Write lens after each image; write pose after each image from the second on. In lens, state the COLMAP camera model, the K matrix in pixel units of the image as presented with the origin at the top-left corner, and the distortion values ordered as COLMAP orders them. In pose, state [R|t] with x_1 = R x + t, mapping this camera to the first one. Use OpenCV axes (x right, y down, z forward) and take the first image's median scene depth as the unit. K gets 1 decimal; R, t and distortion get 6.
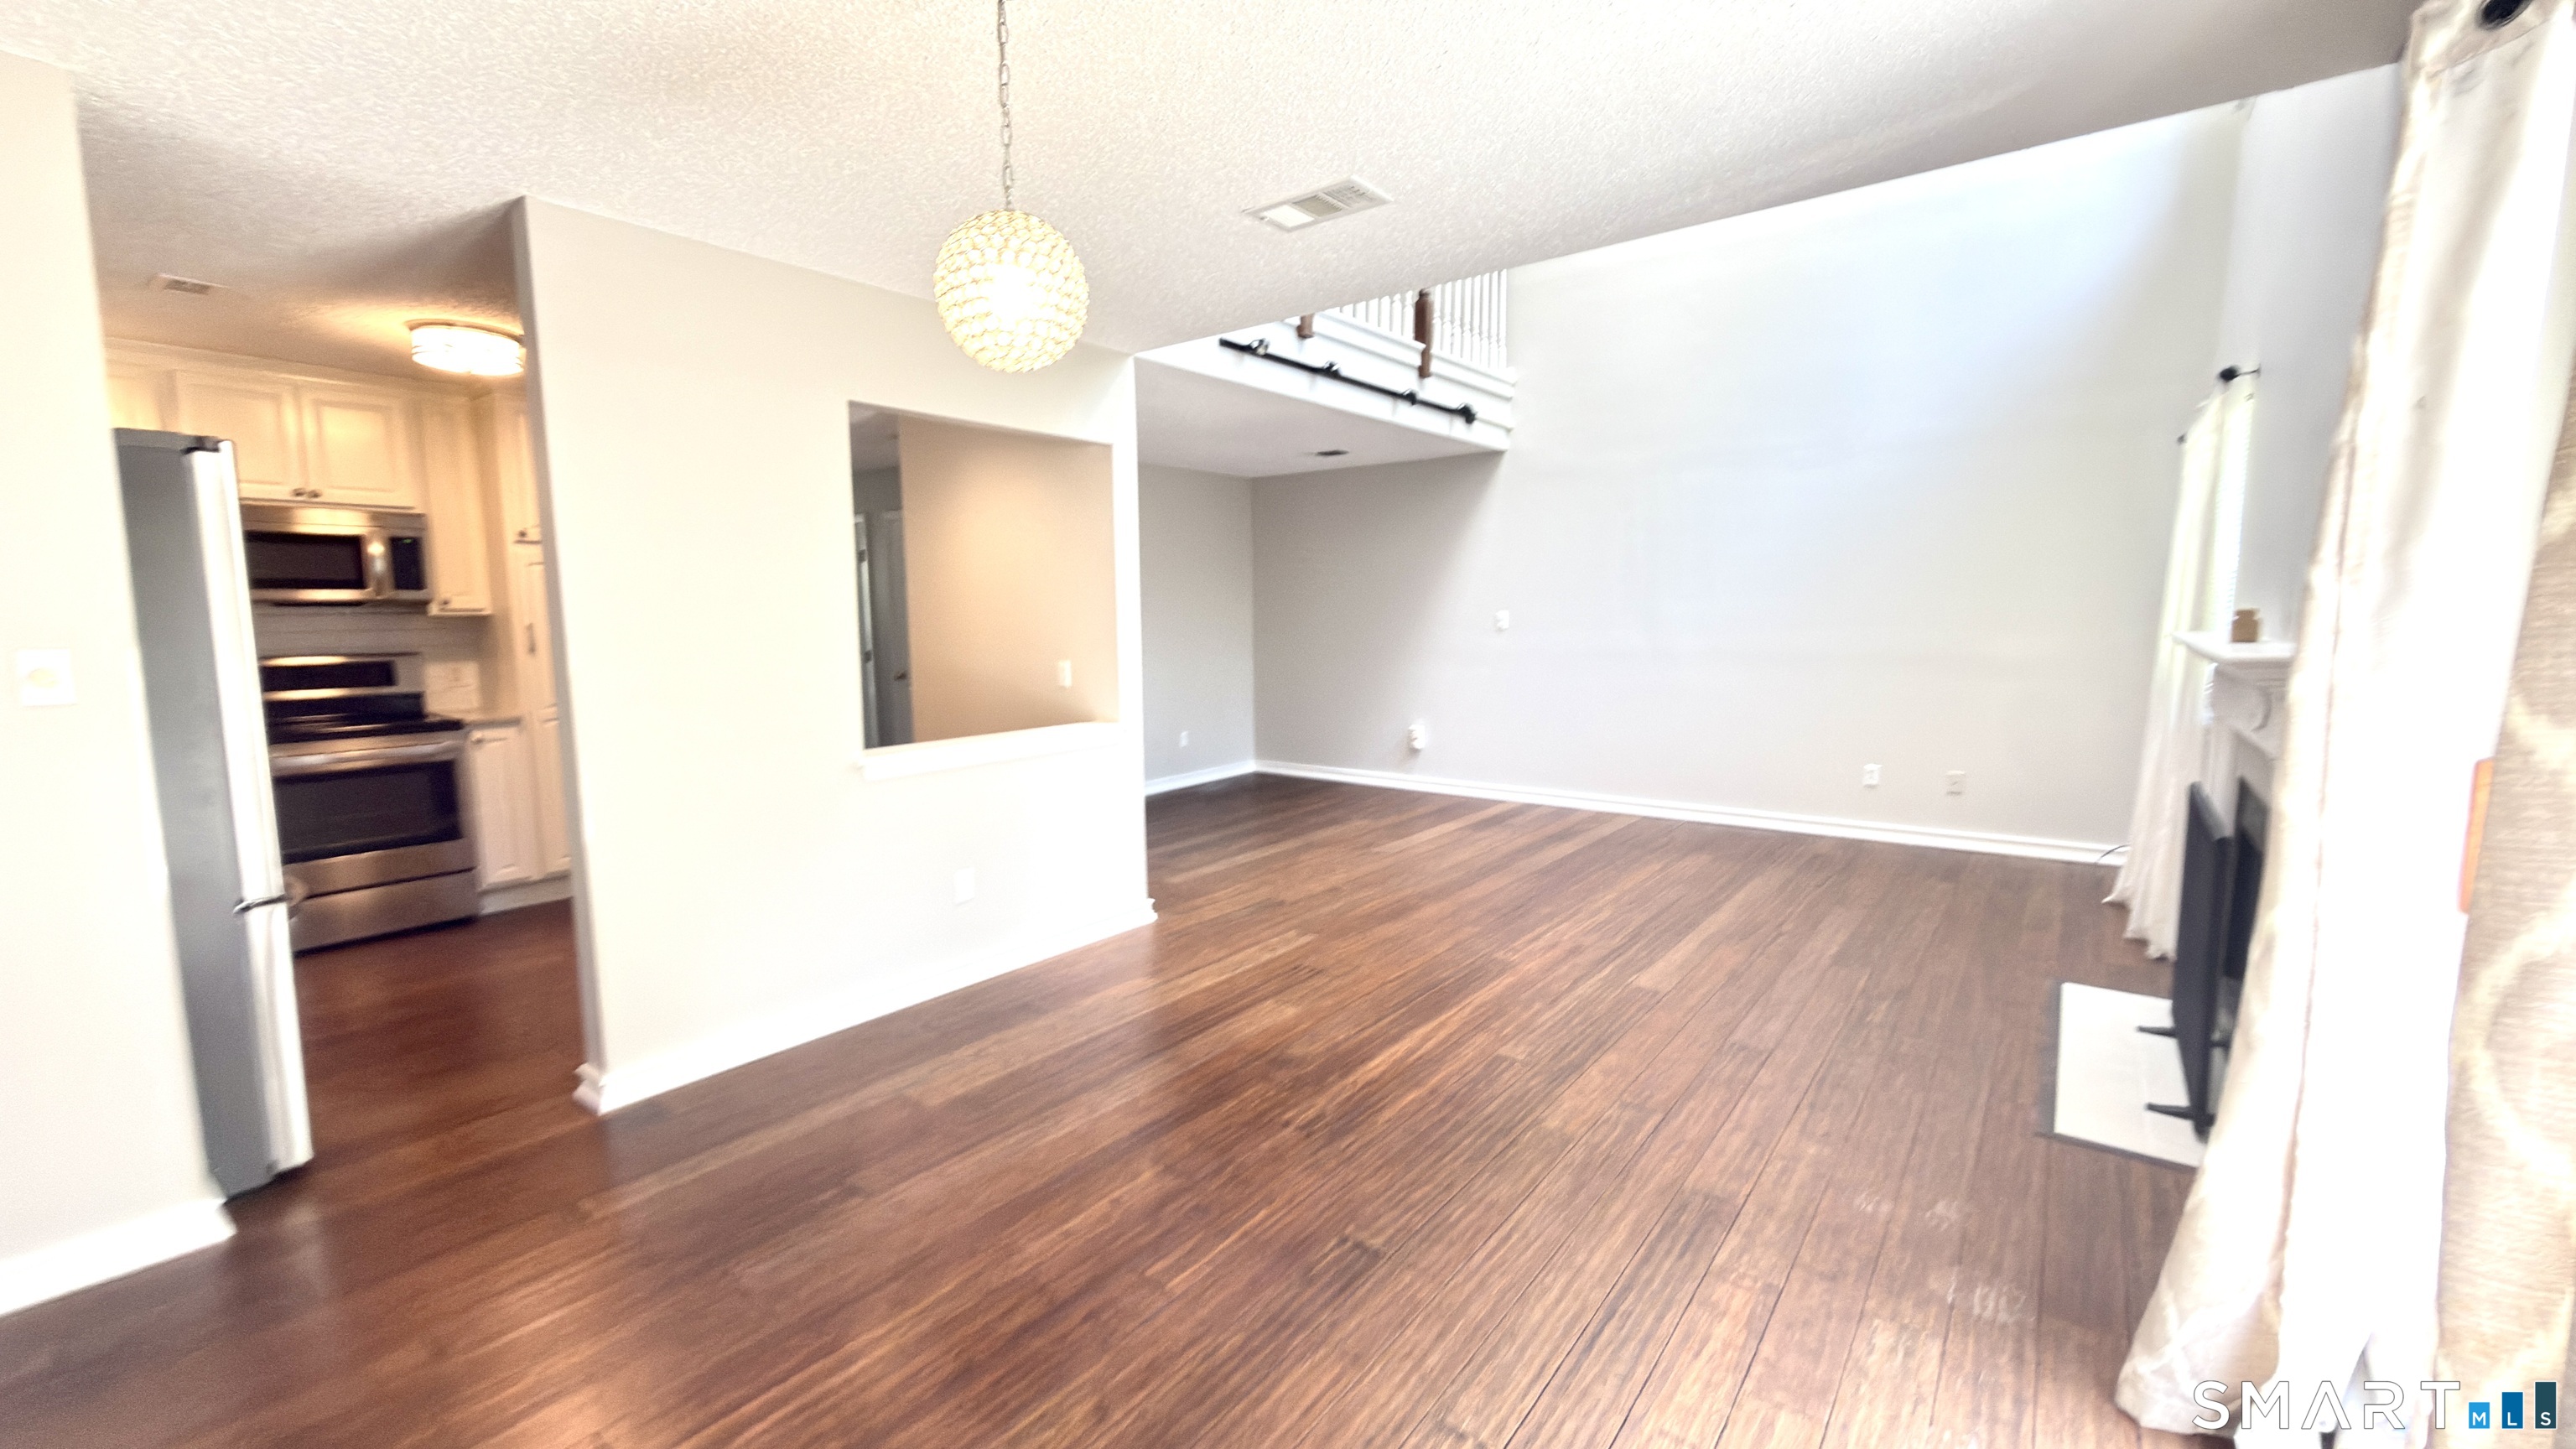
lens RADIAL K [[1024.7, 0, 1294.2], [0, 1024.7, 724.2], [0, 0, 1]] dist [-0.000197, 0.000041]
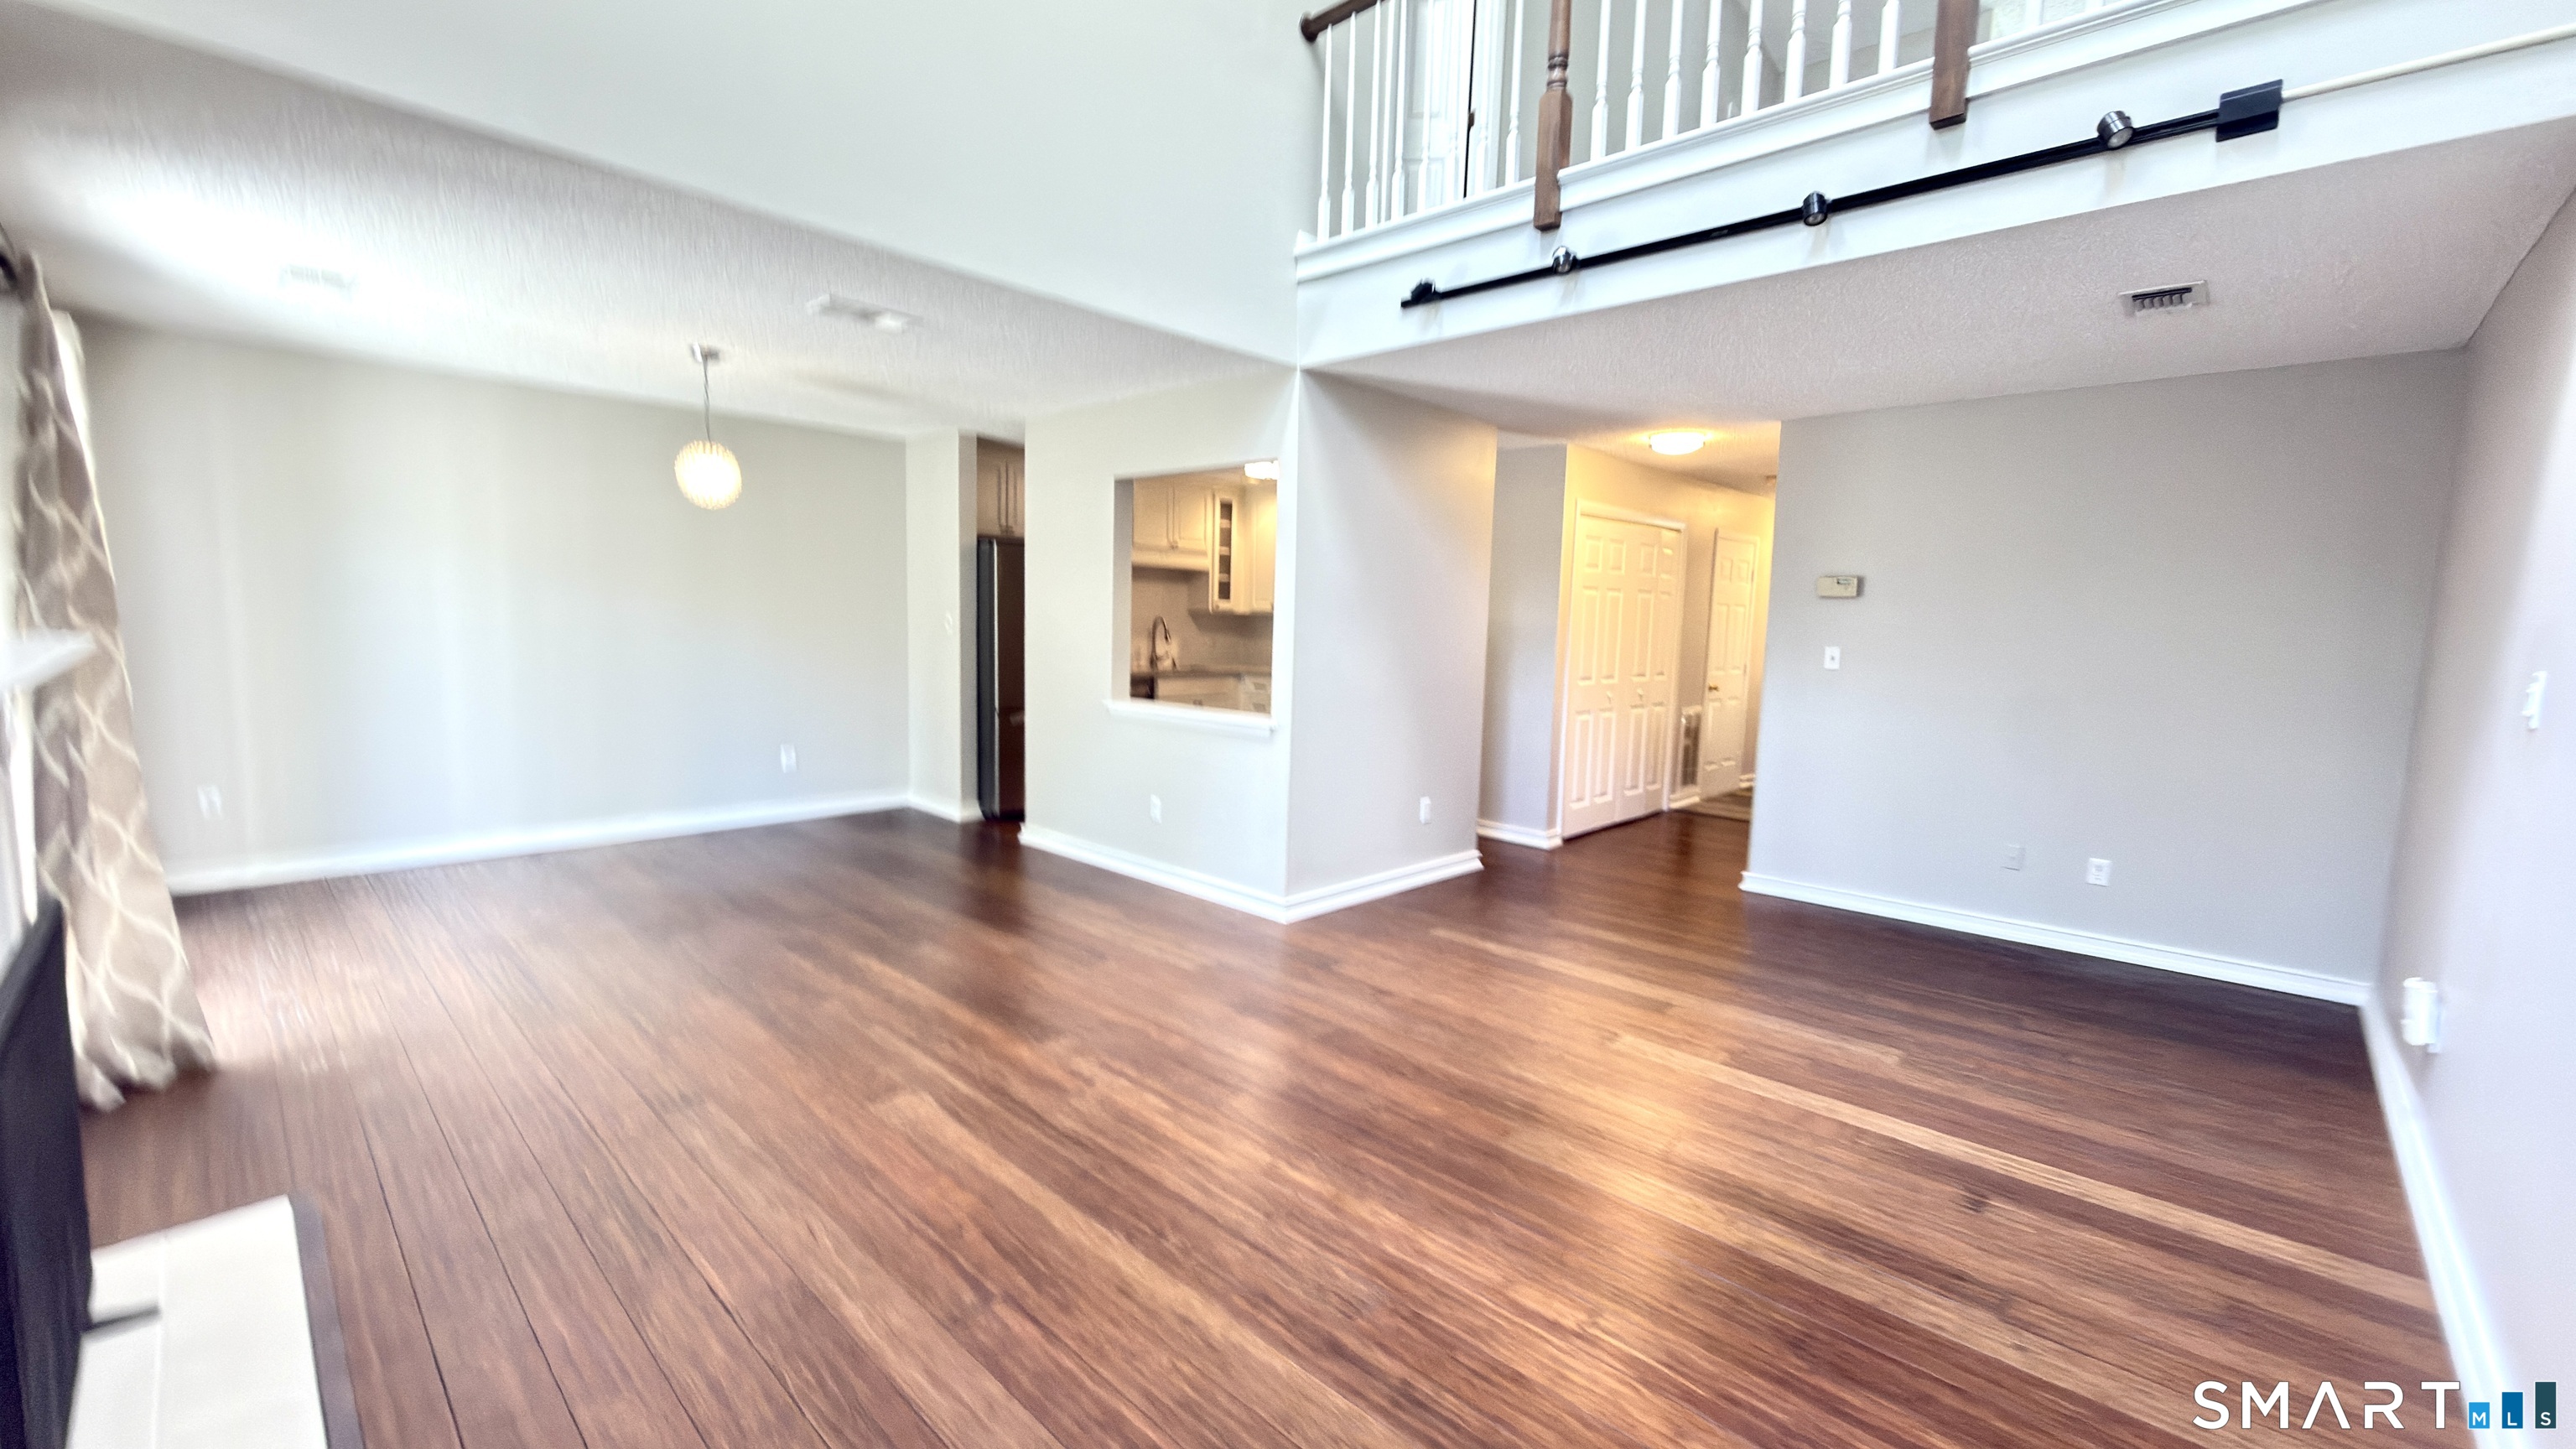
lens RADIAL K [[1024.7, 0, 1294.2], [0, 1024.7, 724.2], [0, 0, 1]] dist [-0.000197, 0.000041]
pose [[-0.102802, 0.115398, -0.987985, 1.001121], [-0.137032, 0.982135, 0.128973, -0.157124], [0.985218, 0.148644, -0.085152, 1.264296]]
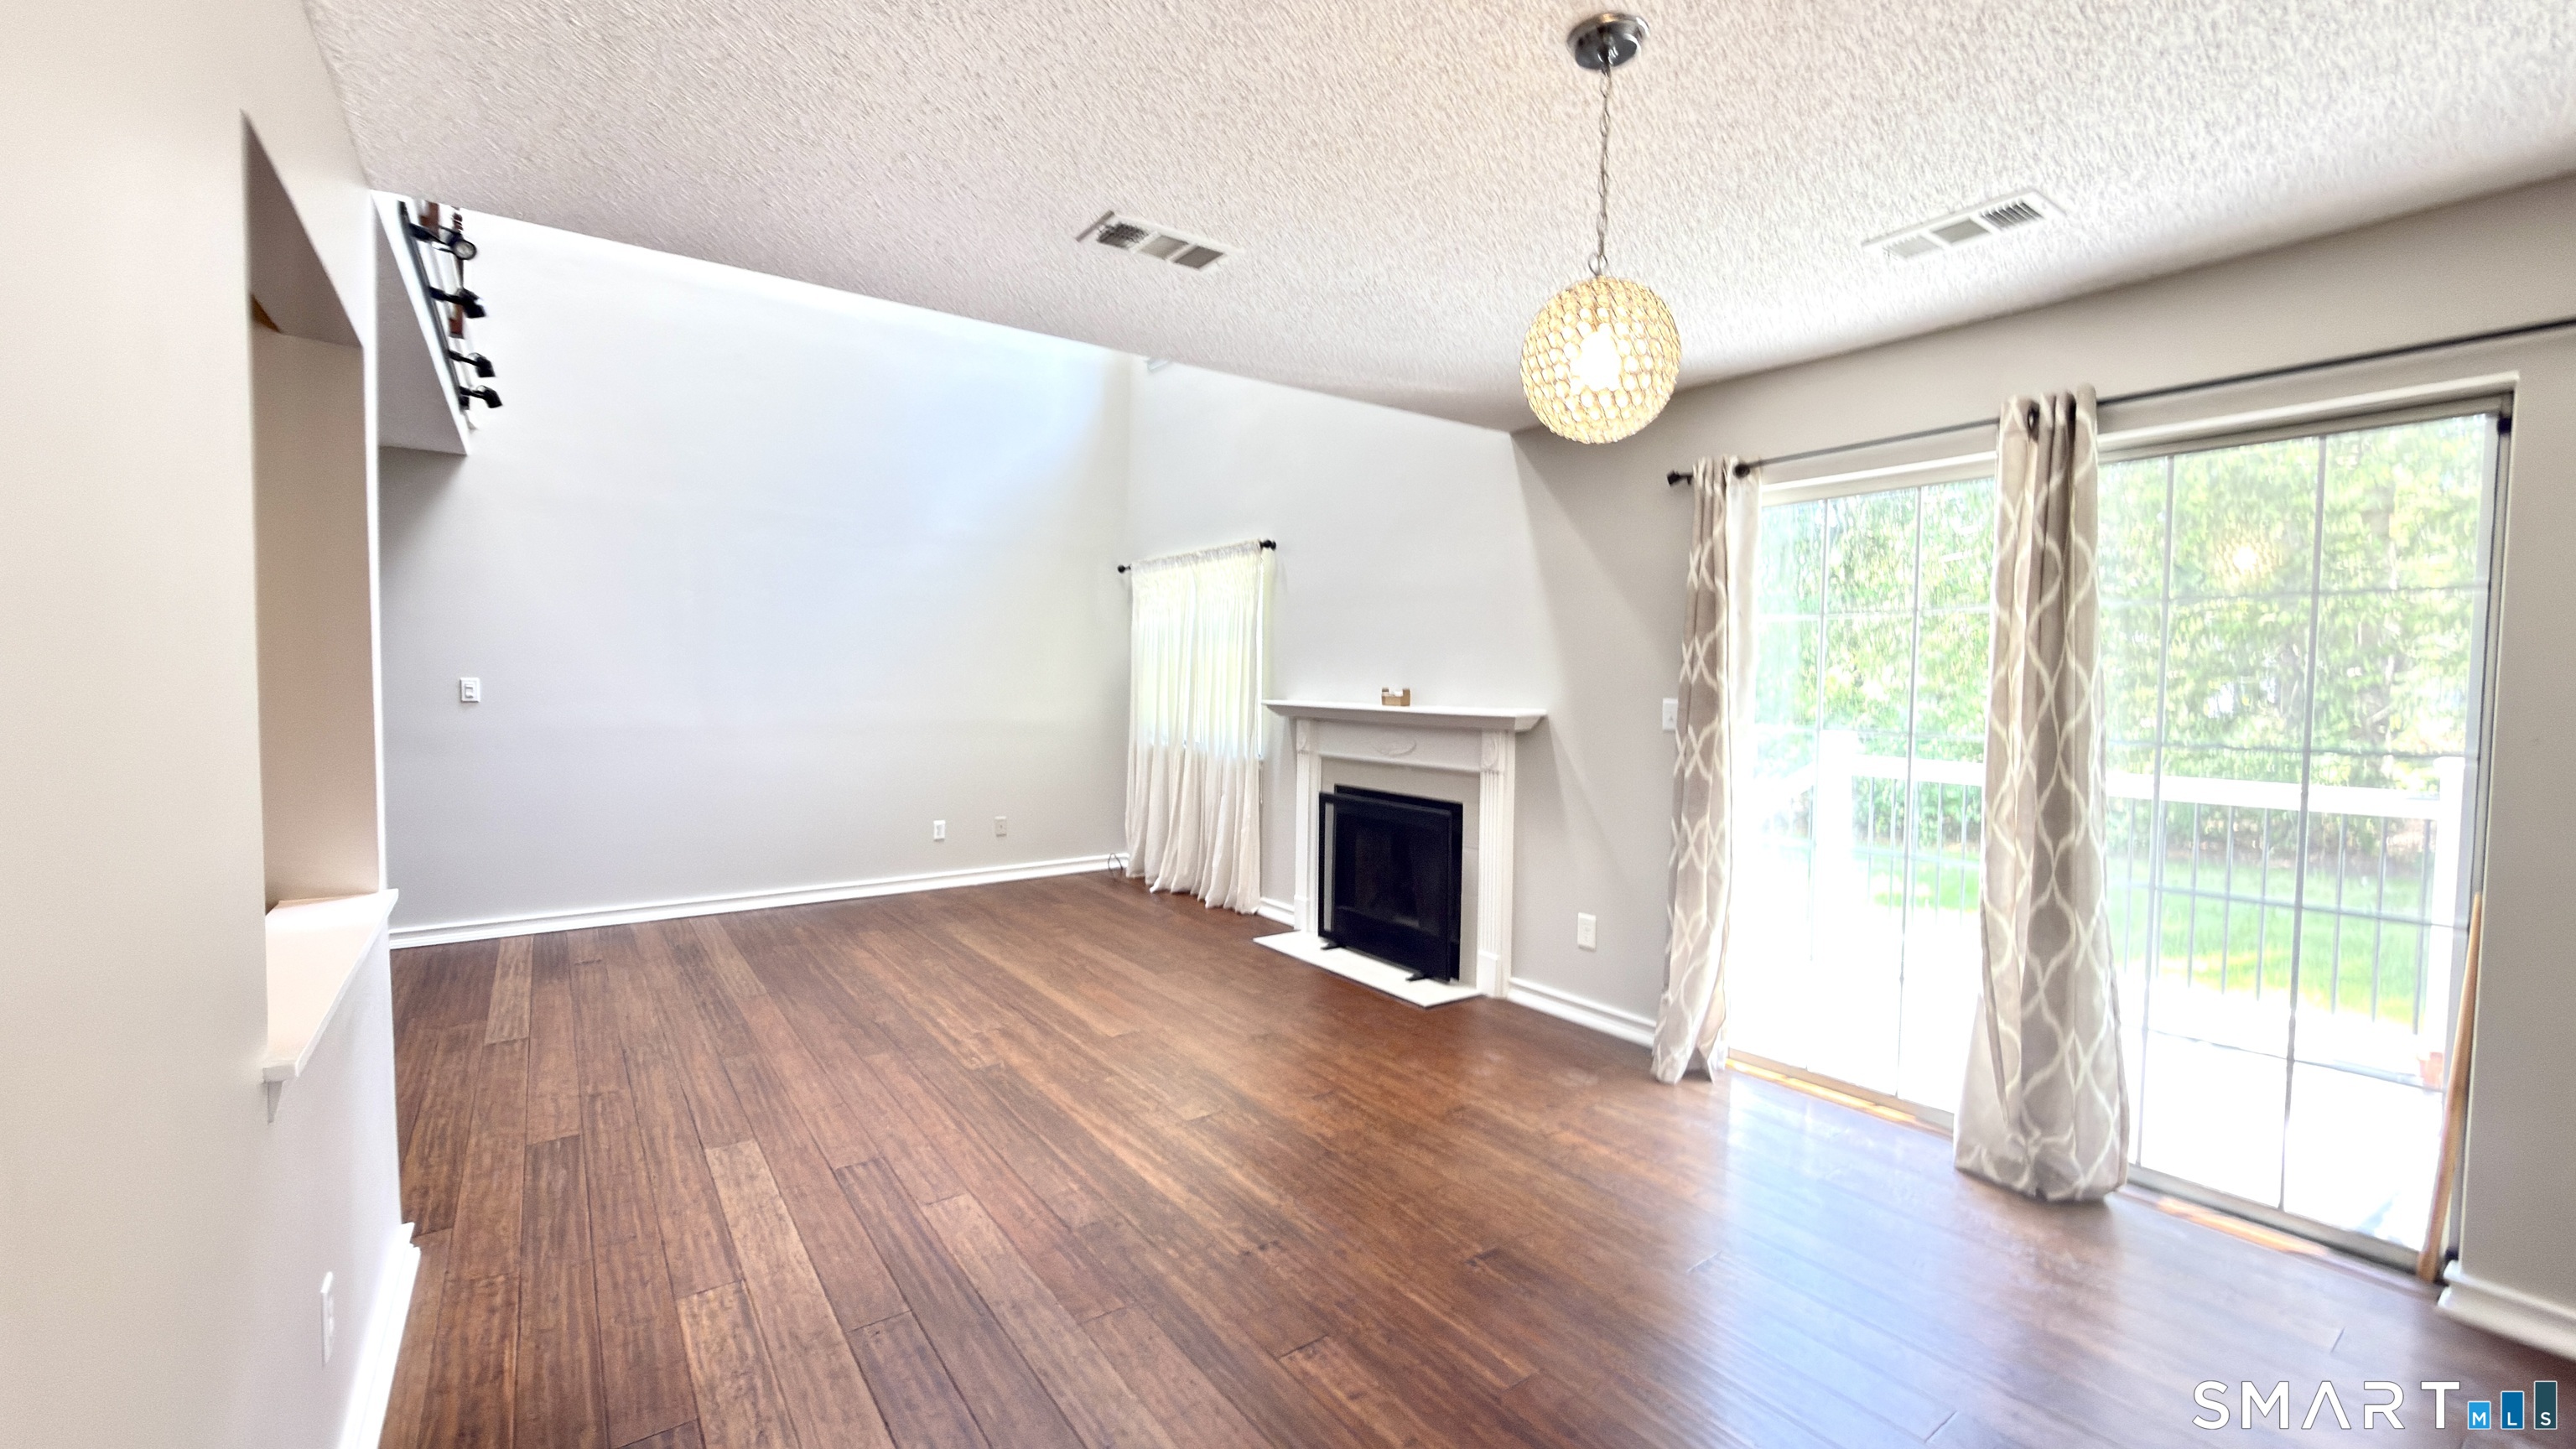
lens RADIAL K [[1024.7, 0, 1294.2], [0, 1024.7, 724.2], [0, 0, 1]] dist [-0.000197, 0.000041]
pose [[0.289148, -0.028372, 0.956864, -0.592254], [0.089954, 0.995943, 0.002348, -0.049845], [-0.953049, 0.085394, 0.290527, 0.465829]]
